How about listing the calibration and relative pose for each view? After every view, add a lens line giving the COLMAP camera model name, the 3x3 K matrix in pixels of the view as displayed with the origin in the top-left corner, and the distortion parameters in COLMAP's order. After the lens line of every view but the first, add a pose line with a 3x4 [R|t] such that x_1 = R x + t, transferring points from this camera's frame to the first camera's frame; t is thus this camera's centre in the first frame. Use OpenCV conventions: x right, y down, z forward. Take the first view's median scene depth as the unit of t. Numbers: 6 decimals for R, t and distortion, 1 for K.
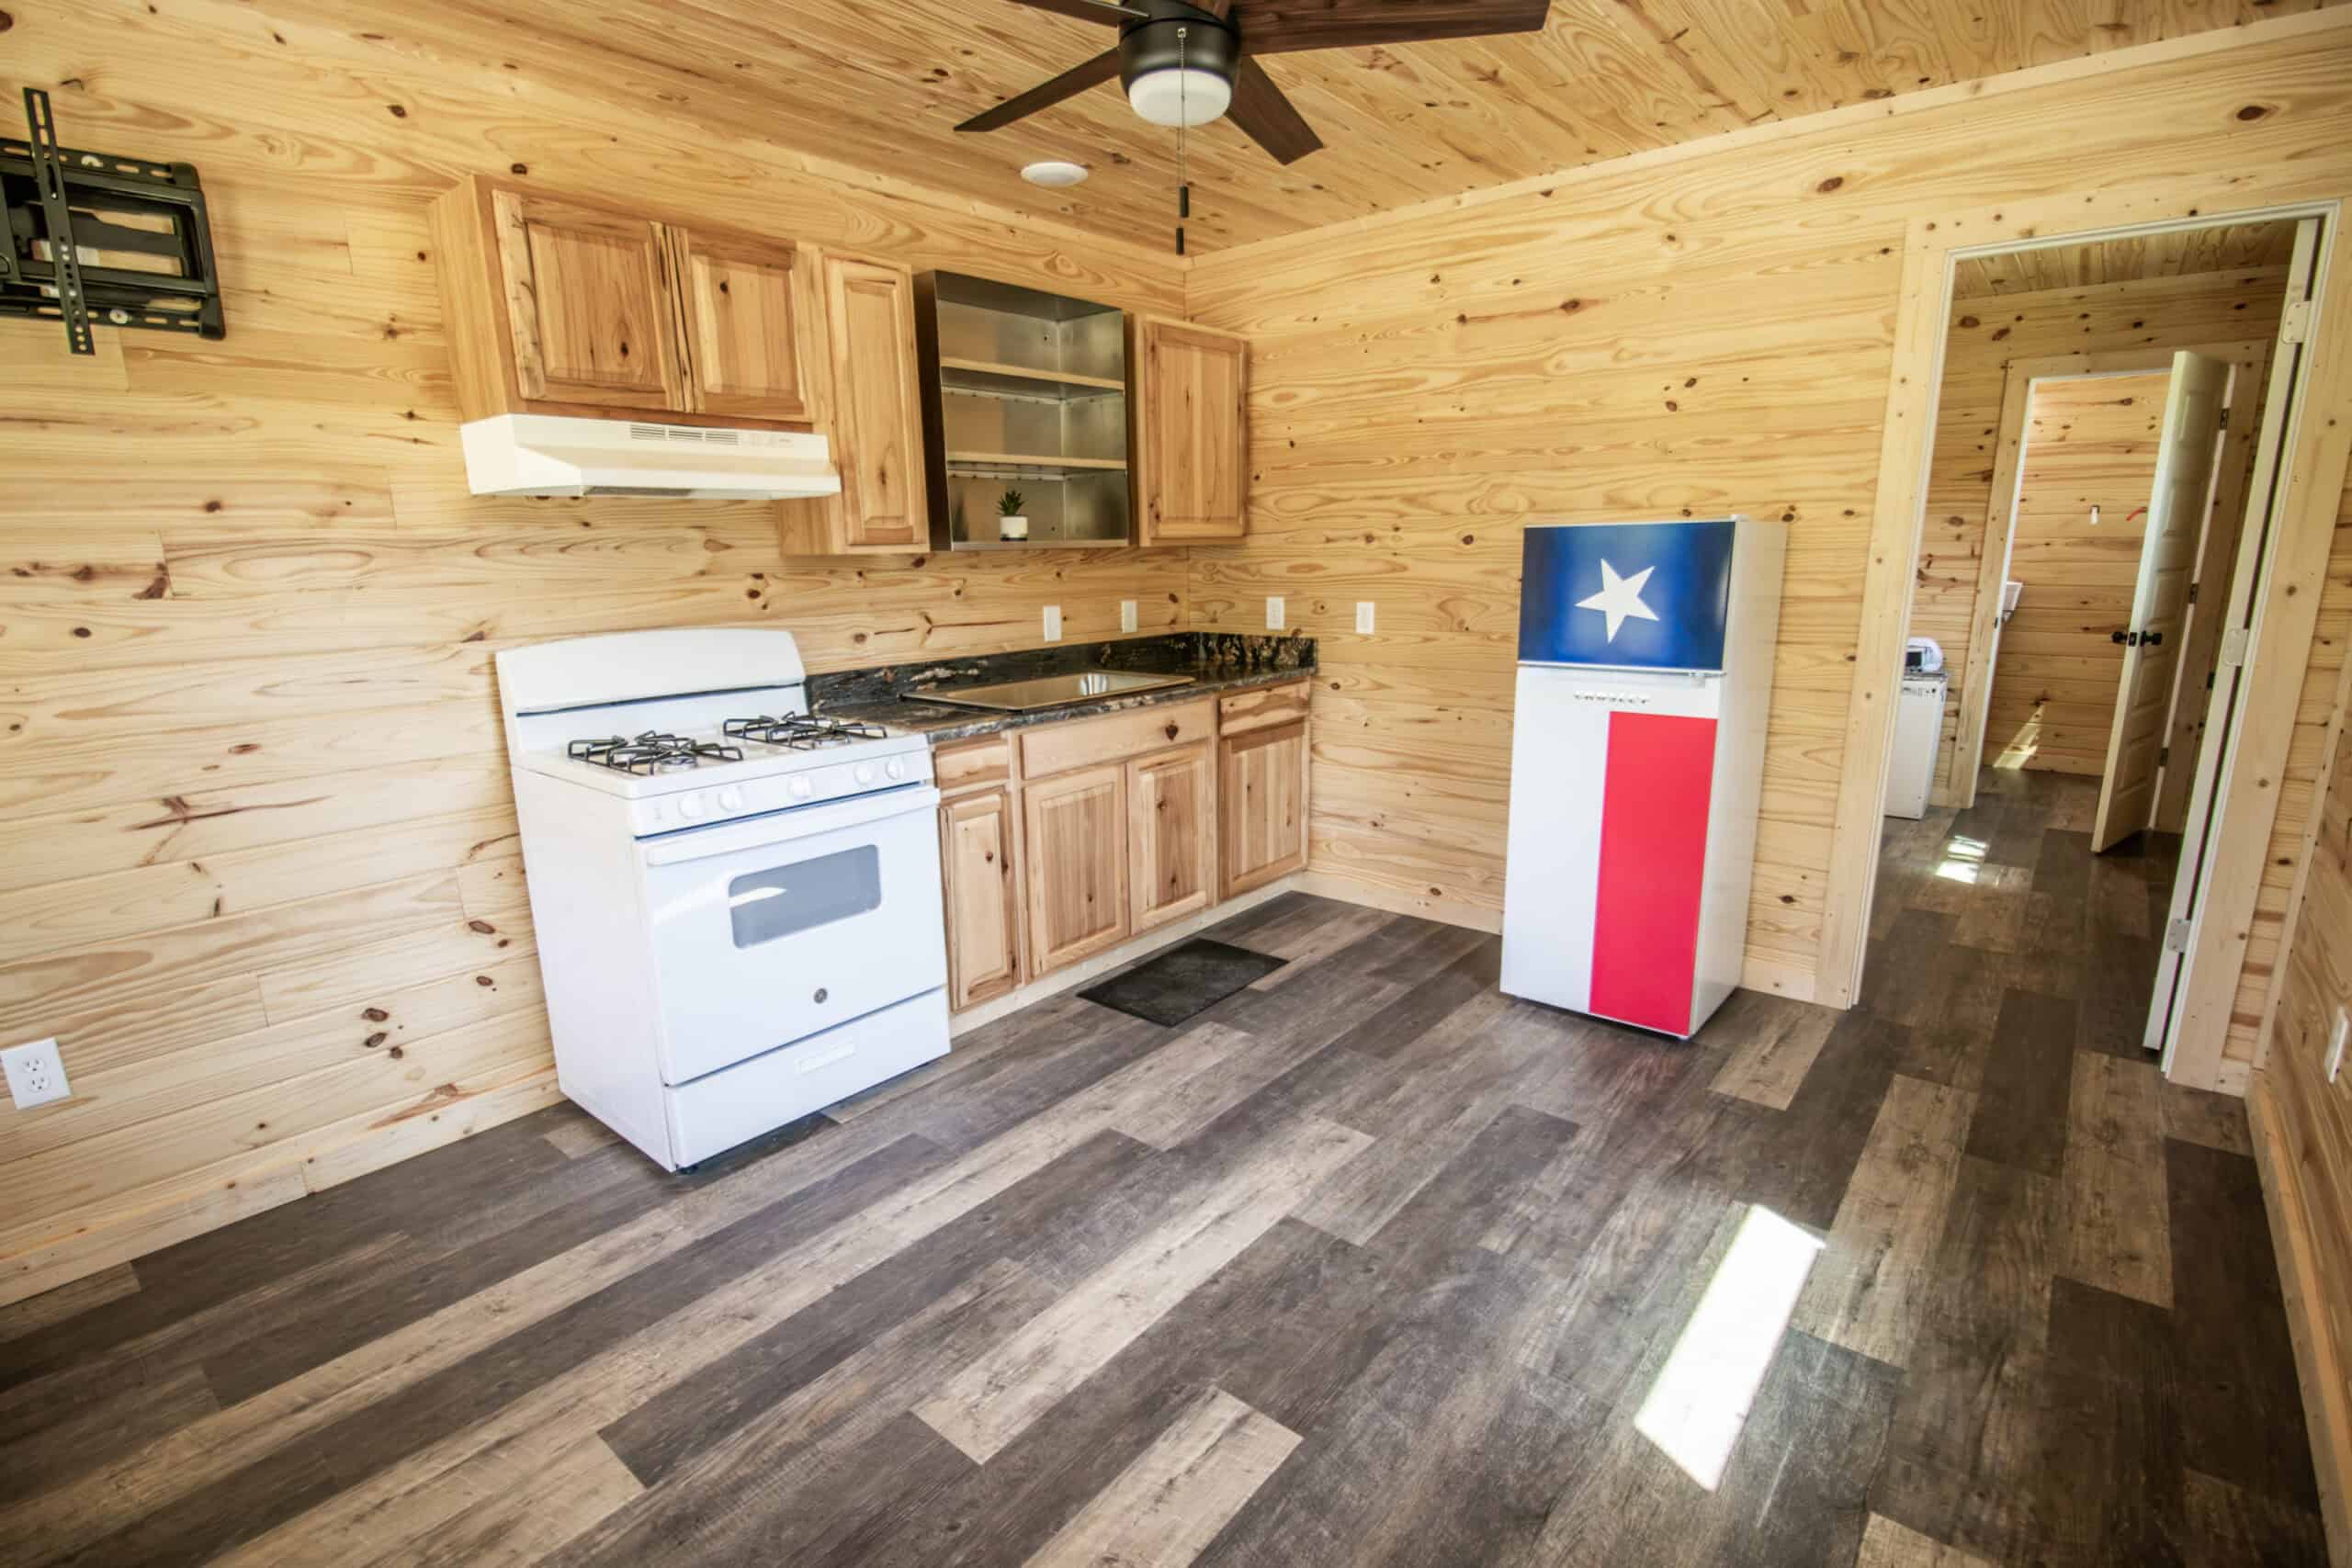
lens RADIAL K [[1100.8, 0, 1186.1], [0, 1100.8, 817.4], [0, 0, 1]] dist [-0.001460, -0.013414]
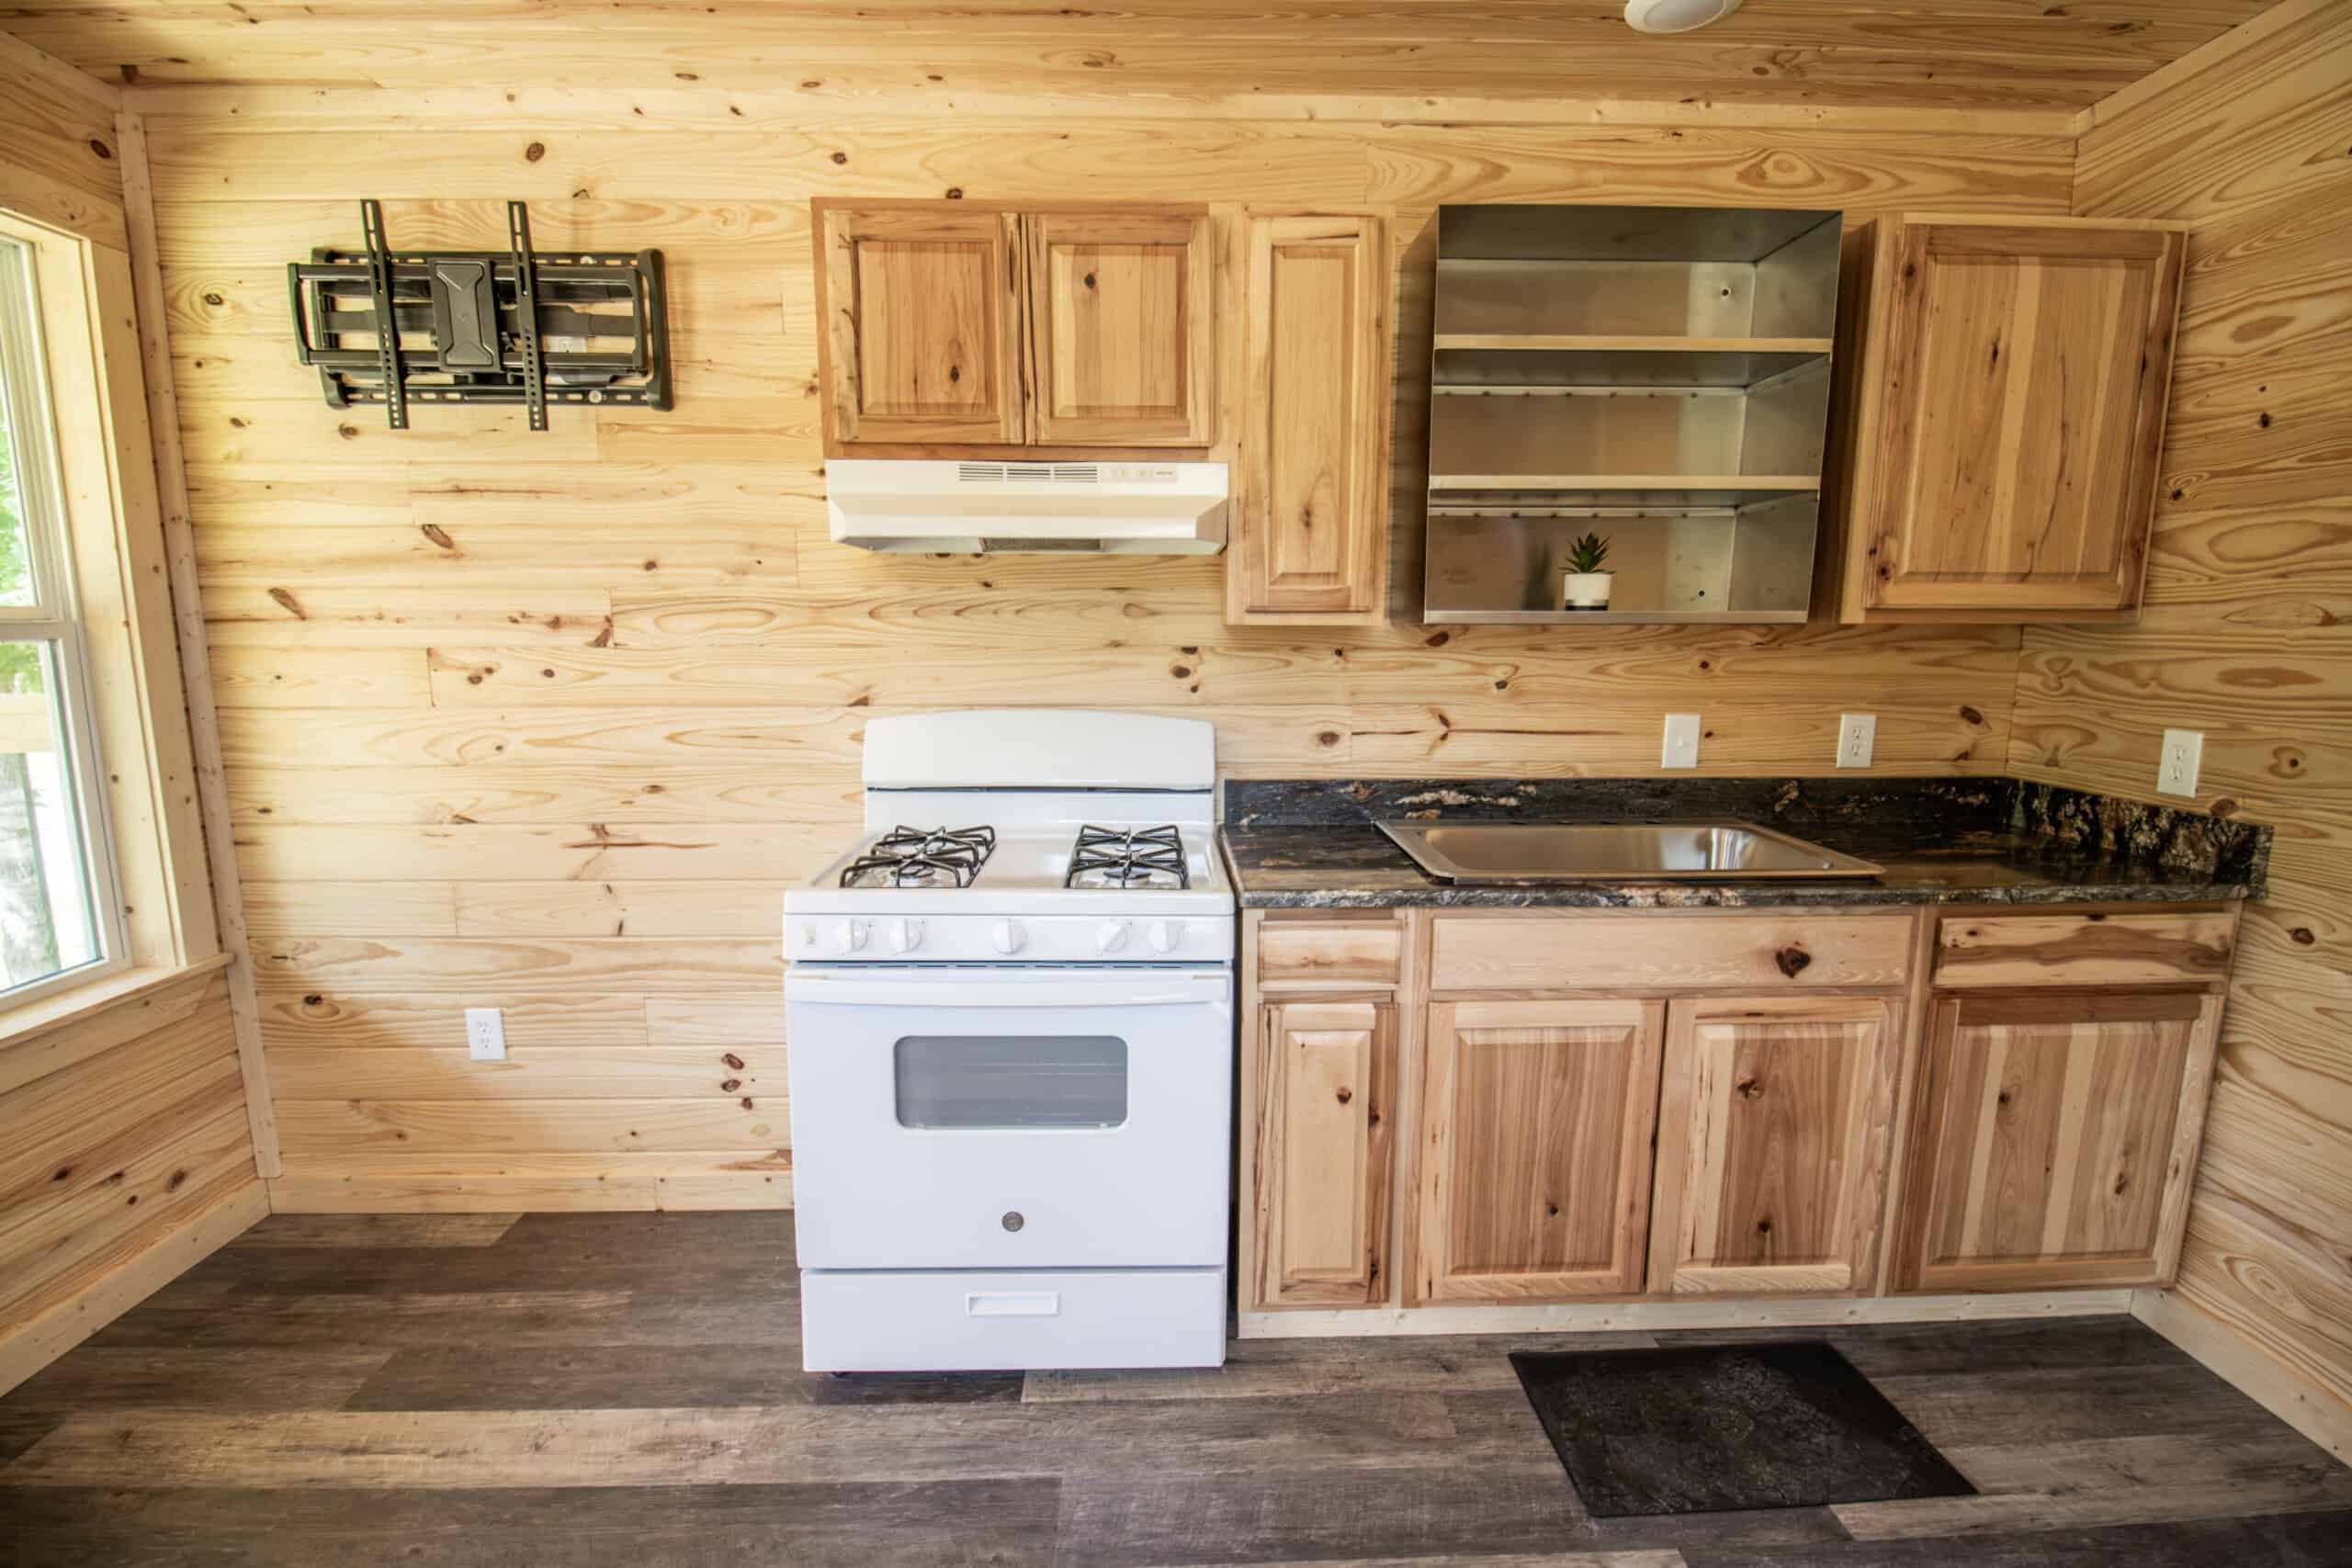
lens RADIAL K [[1102.3, 0, 1180.1], [0, 1102.3, 808.1], [0, 0, 1]] dist [0.001834, -0.014380]
pose [[0.661855, 0.141794, -0.736099, 0.204303], [-0.193599, 0.980968, 0.014890, -0.118410], [0.724201, 0.132654, 0.676710, 0.474661]]
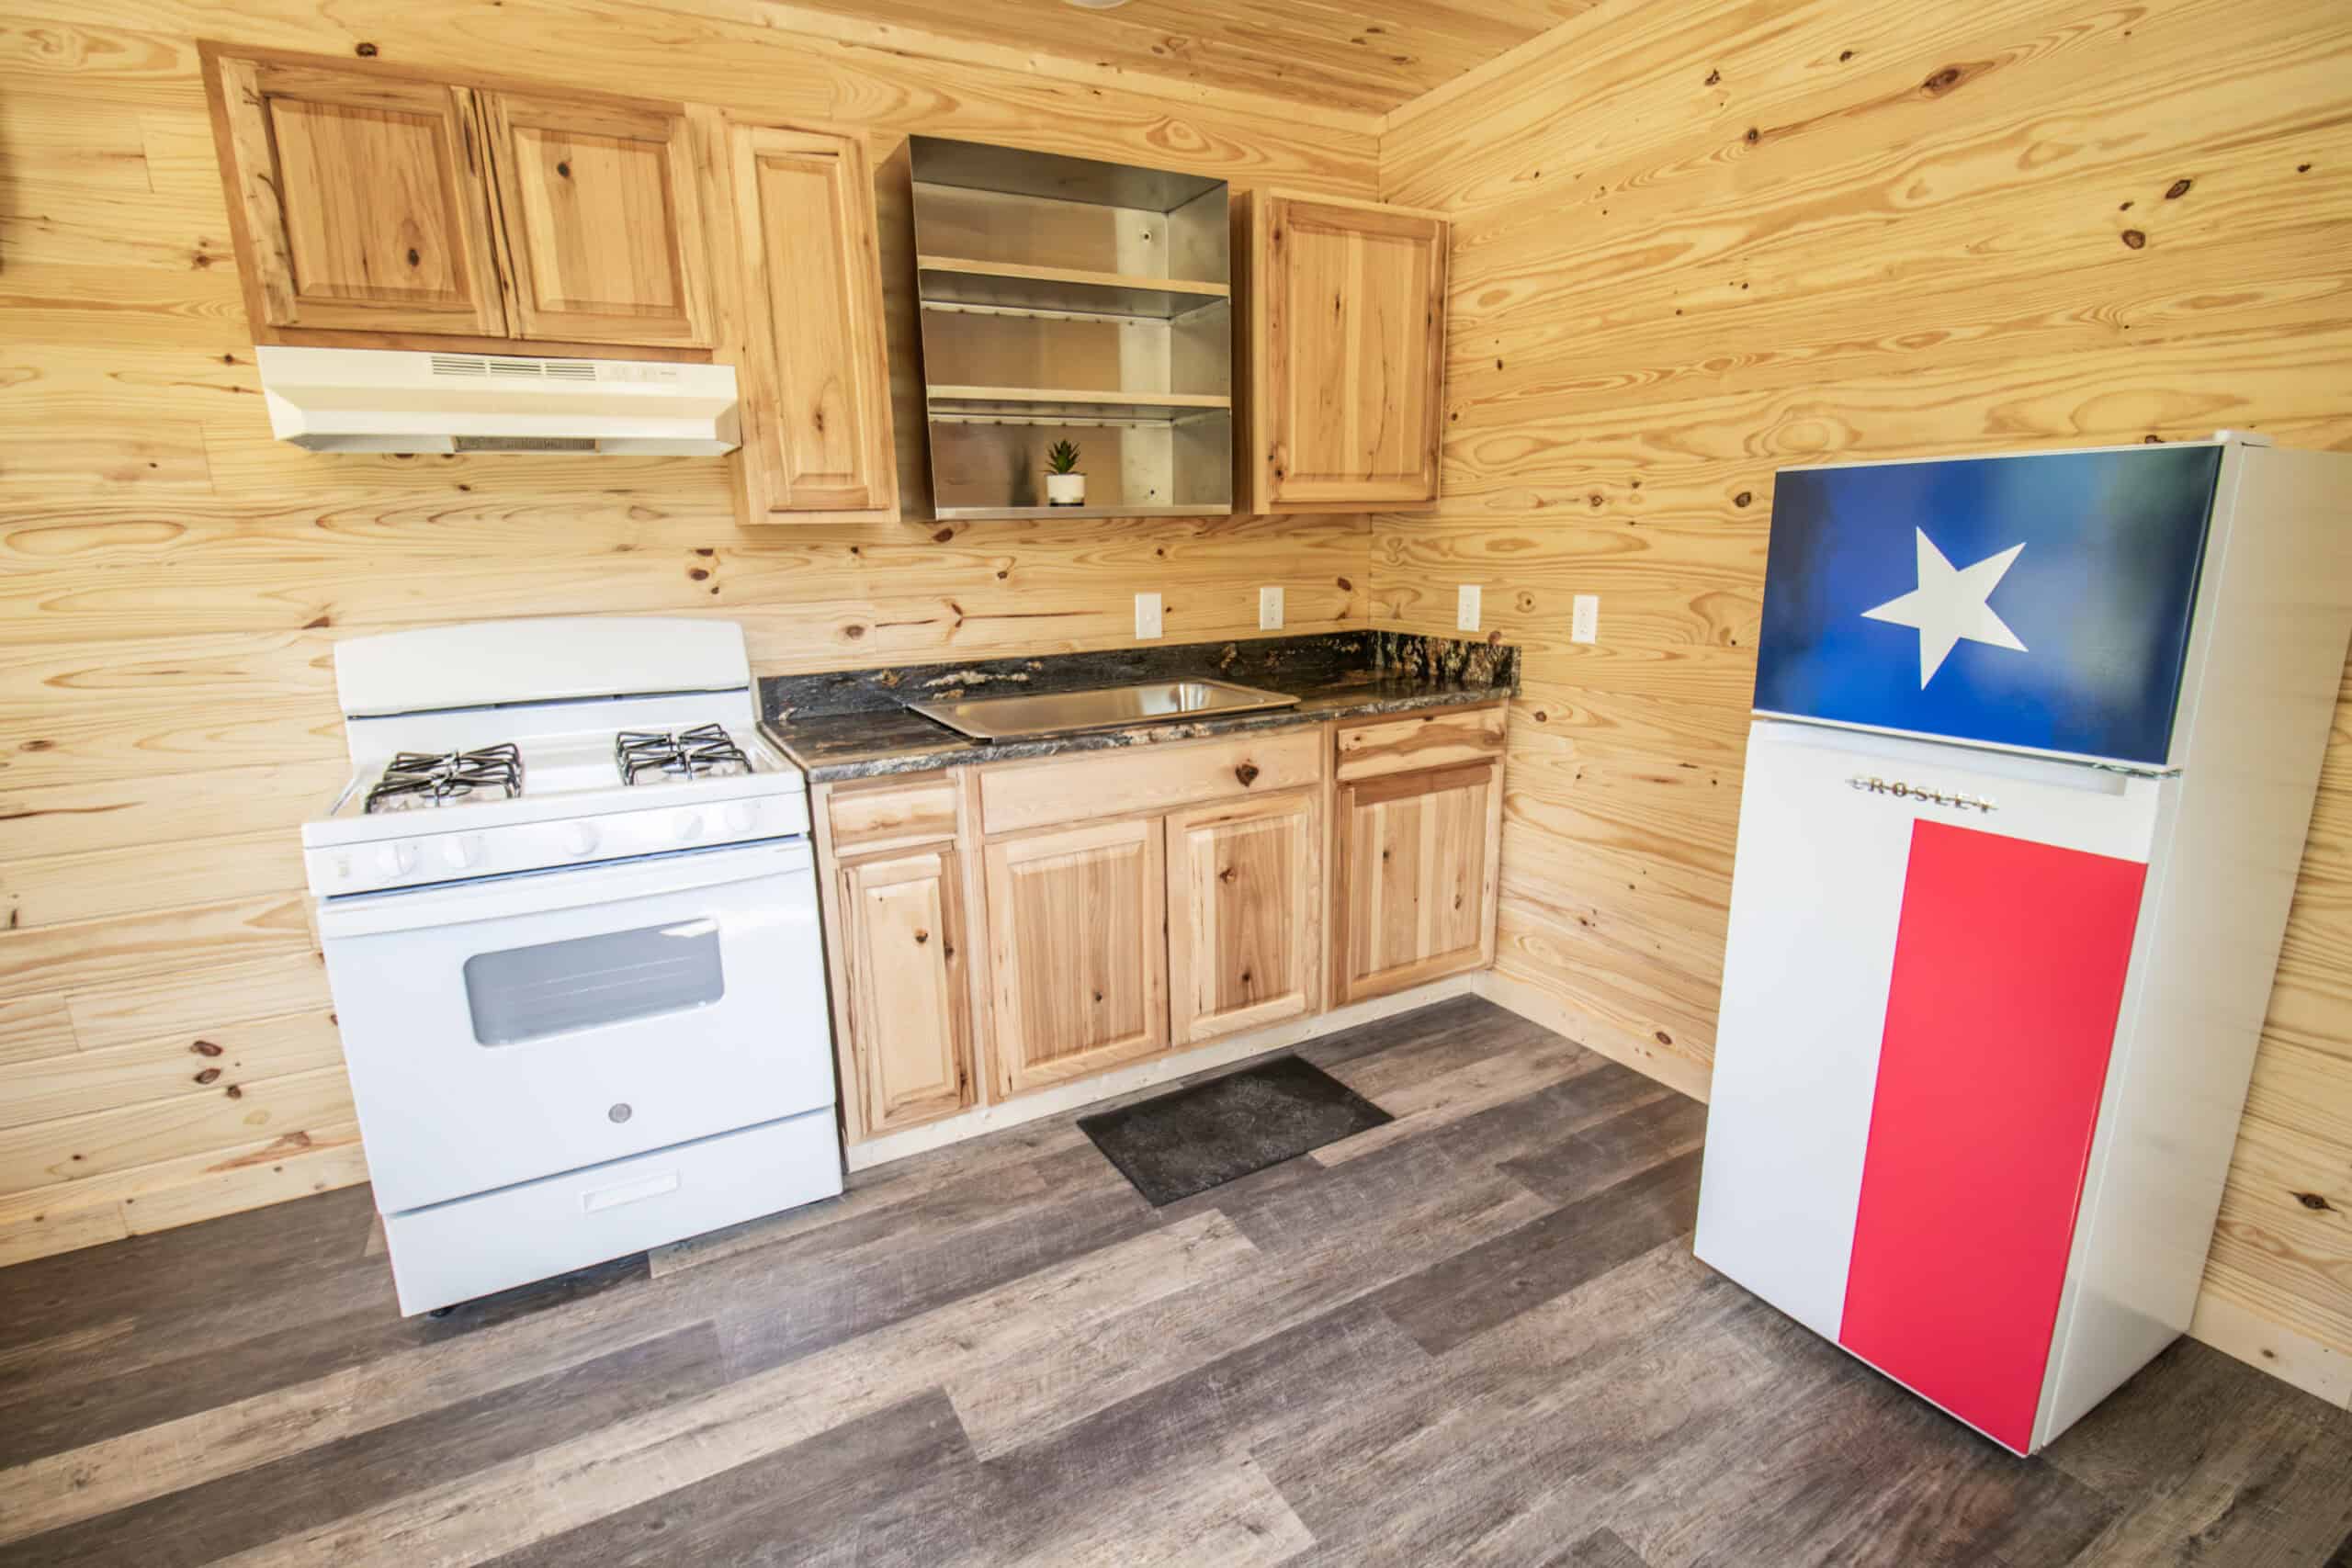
lens RADIAL K [[1102.3, 0, 1180.1], [0, 1102.3, 808.1], [0, 0, 1]] dist [0.001834, -0.014380]
pose [[0.932305, 0.087175, -0.351011, 0.232268], [-0.083166, 0.996183, 0.026514, -0.083204], [0.351982, 0.004473, 0.935996, 0.369837]]
